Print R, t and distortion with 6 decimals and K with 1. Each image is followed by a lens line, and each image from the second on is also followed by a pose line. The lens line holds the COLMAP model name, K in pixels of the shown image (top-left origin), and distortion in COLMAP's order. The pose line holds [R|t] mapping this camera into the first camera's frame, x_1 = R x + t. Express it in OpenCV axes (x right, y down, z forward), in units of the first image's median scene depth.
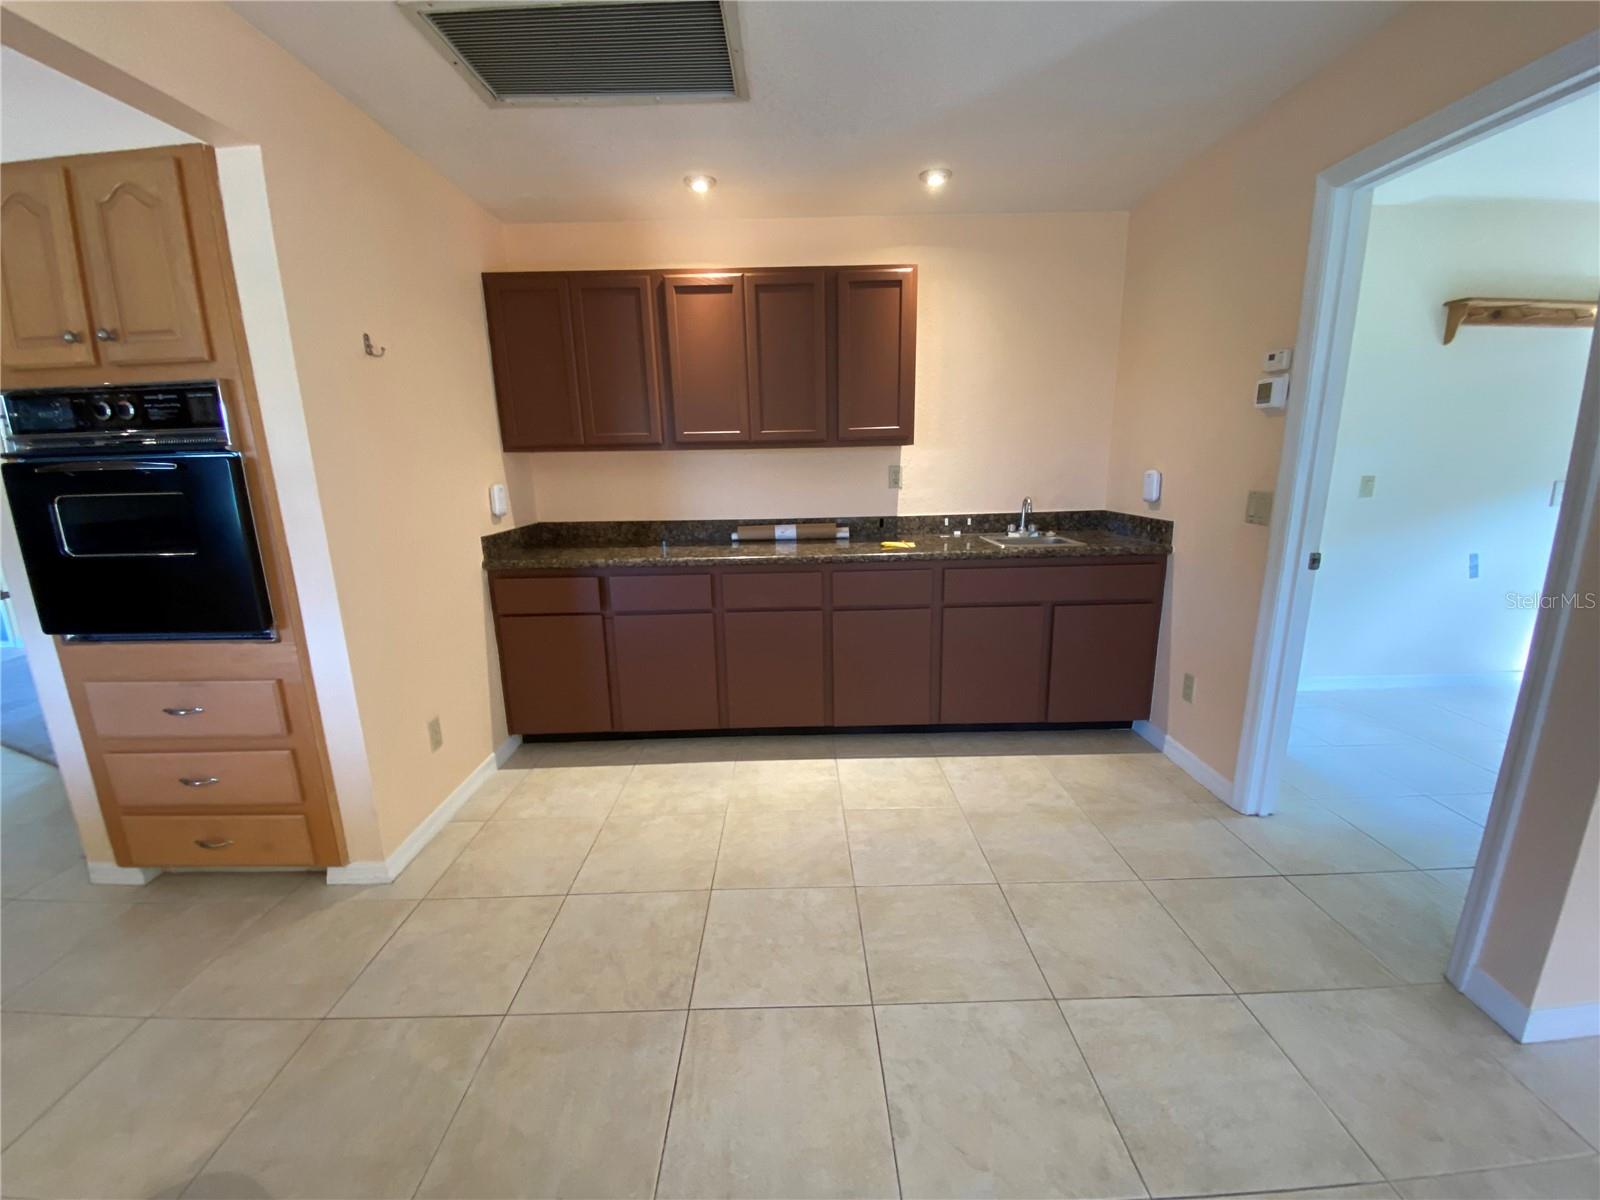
lens RADIAL K [[647.7, 0, 805.3], [0, 647.7, 605.0], [0, 0, 1]] dist [0.015062, -0.018132]
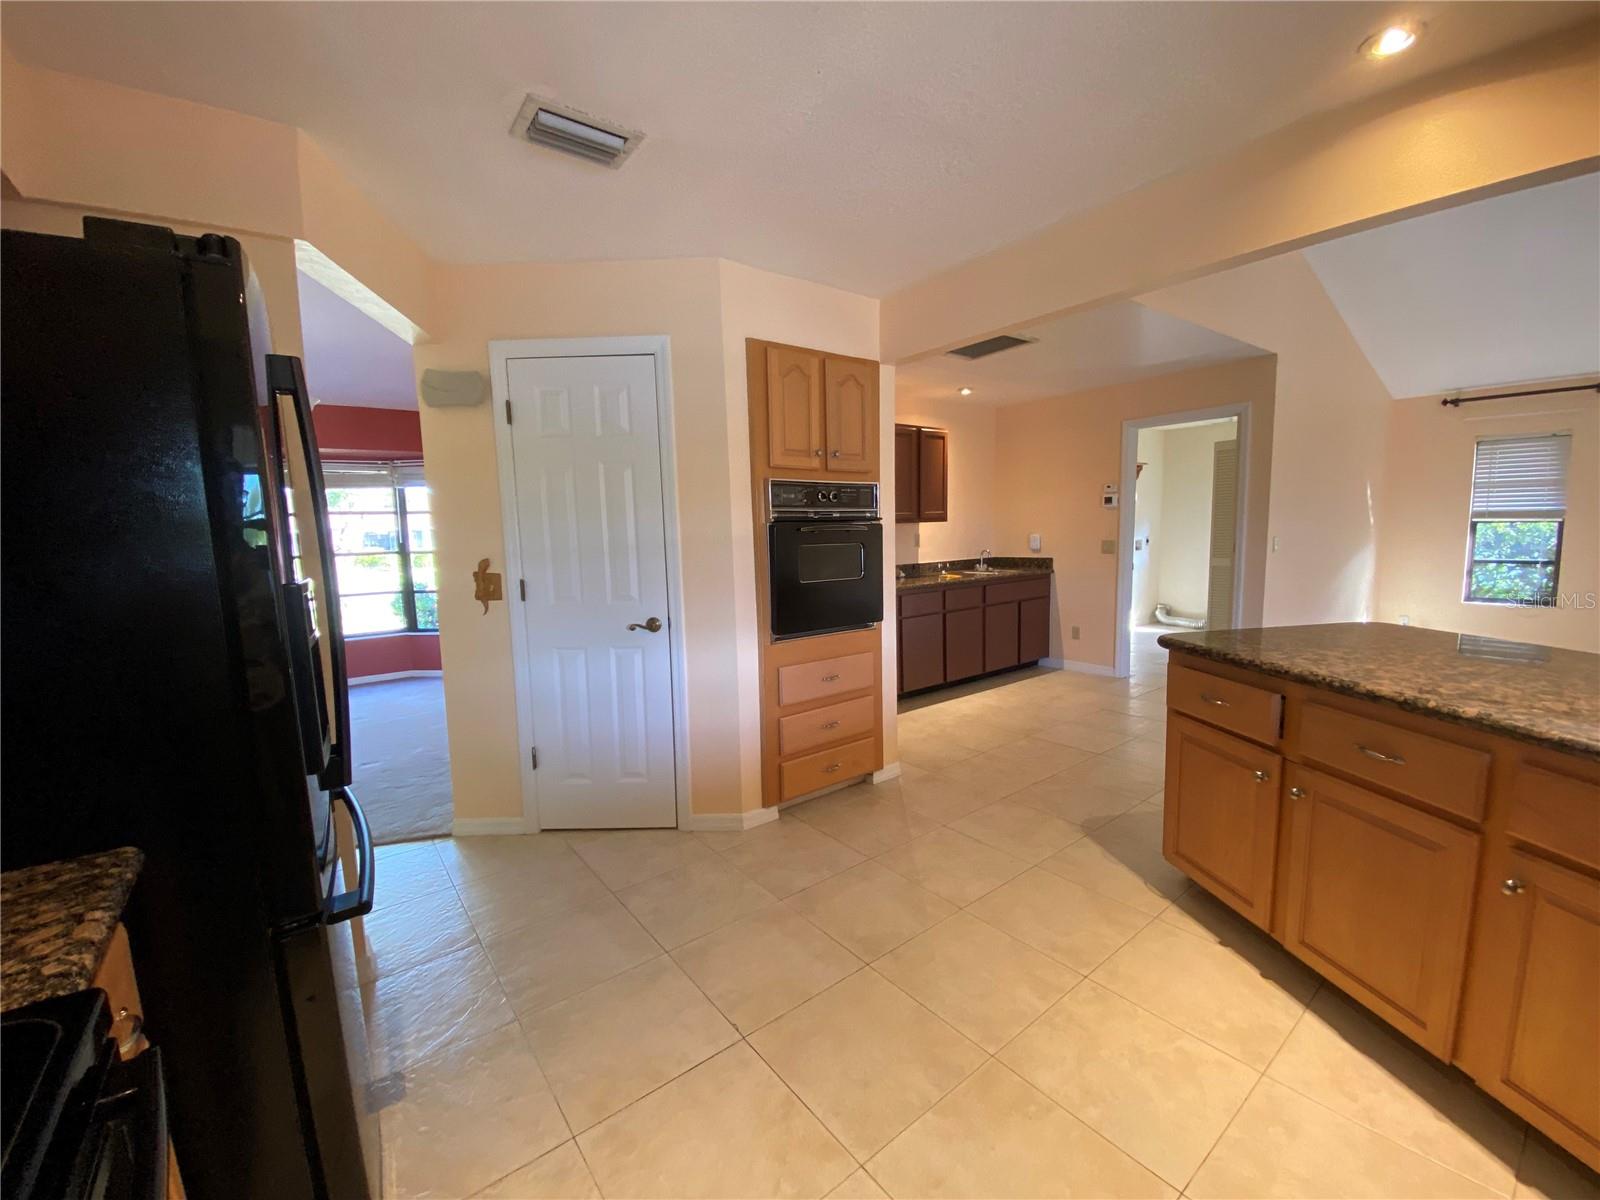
lens RADIAL K [[644.6, 0, 791.3], [0, 644.6, 611.6], [0, 0, 1]] dist [-0.001457, -0.001110]
pose [[0.806185, -0.077227, 0.586602, -1.306292], [0.143040, 0.987475, -0.066580, 0.059794], [-0.574113, 0.137584, 0.807134, -0.169568]]
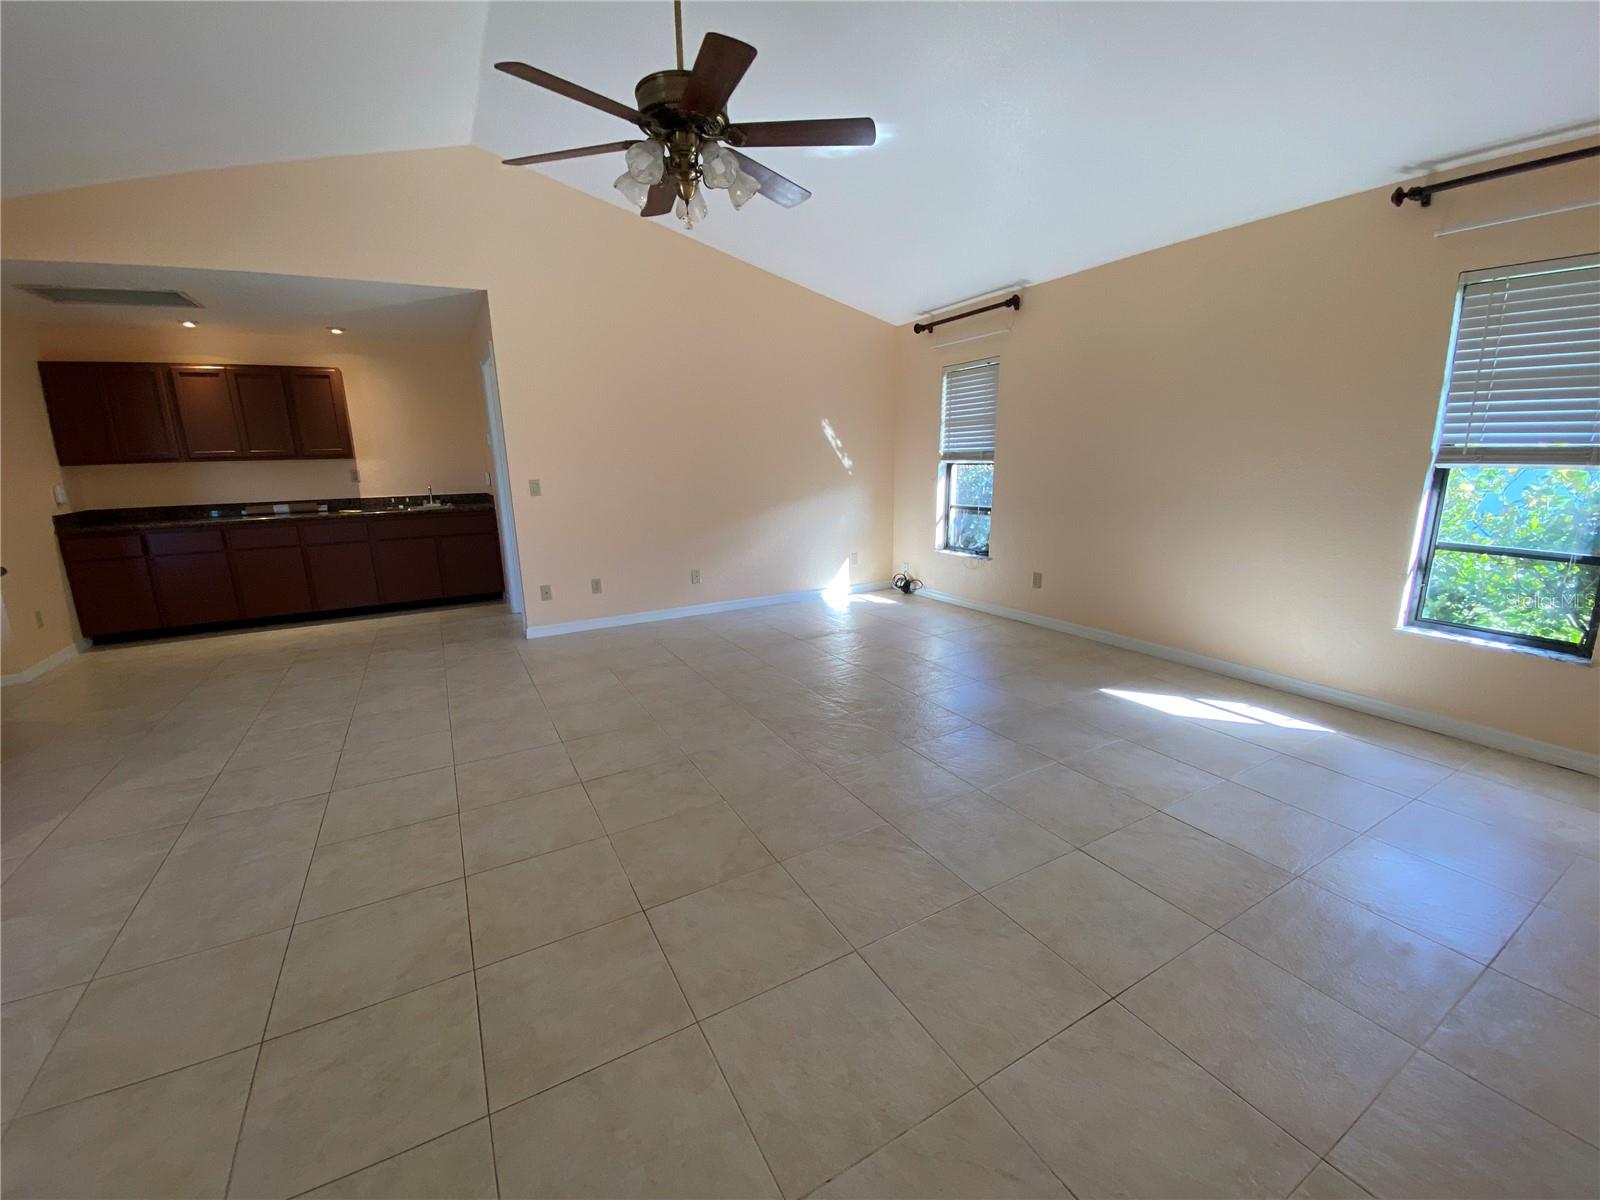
lens RADIAL K [[647.7, 0, 805.0], [0, 647.7, 600.4], [0, 0, 1]] dist [0.015062, -0.018132]
pose [[0.884806, -0.100435, 0.455006, 0.445537], [0.105907, 0.994284, 0.013525, 0.288652], [-0.453764, 0.036222, 0.890385, -1.317419]]
